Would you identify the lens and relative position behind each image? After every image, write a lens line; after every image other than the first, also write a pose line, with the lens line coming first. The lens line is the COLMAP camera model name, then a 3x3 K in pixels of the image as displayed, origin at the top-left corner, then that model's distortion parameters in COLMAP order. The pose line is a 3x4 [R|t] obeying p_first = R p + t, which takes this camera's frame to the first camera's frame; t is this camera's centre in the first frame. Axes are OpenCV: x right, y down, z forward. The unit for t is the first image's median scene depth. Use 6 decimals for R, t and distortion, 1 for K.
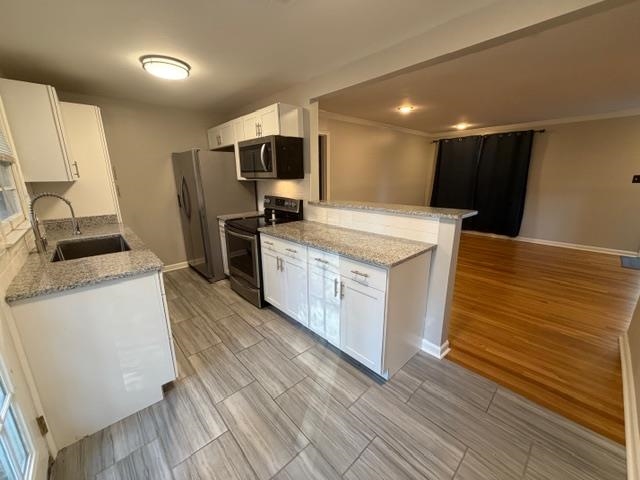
lens RADIAL K [[255.3, 0, 320.0], [0, 255.3, 240.0], [0, 0, 1]] dist [-0.000431, 0.000069]
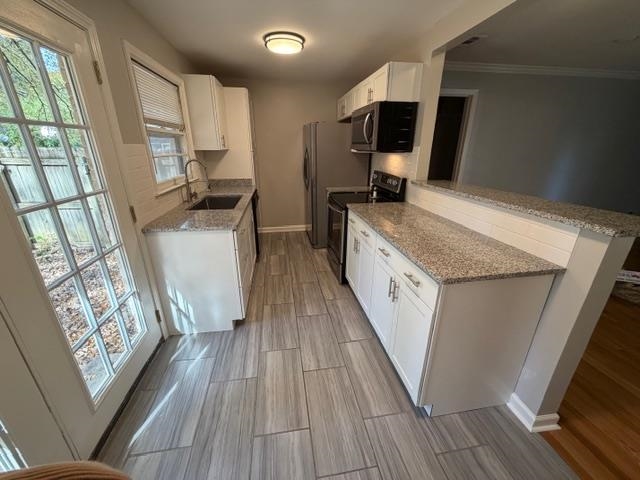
lens RADIAL K [[255.3, 0, 320.0], [0, 255.3, 240.0], [0, 0, 1]] dist [-0.000431, 0.000069]
pose [[0.833620, 0.201849, -0.514134, 0.213977], [-0.147680, 0.978397, 0.144669, -0.041920], [0.532229, -0.044672, 0.845421, 0.129073]]
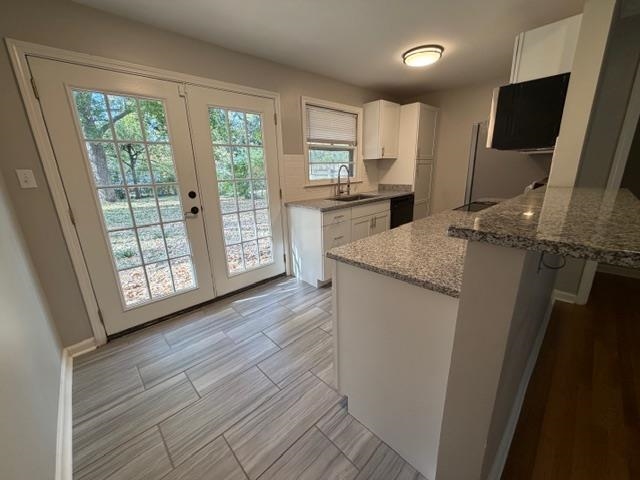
lens RADIAL K [[255.3, 0, 320.0], [0, 255.3, 240.0], [0, 0, 1]] dist [-0.000431, 0.000069]
pose [[0.021500, 0.280545, -0.959600, 0.662180], [-0.219769, 0.937671, 0.269210, -0.097894], [0.975315, 0.205102, 0.081815, 0.574067]]
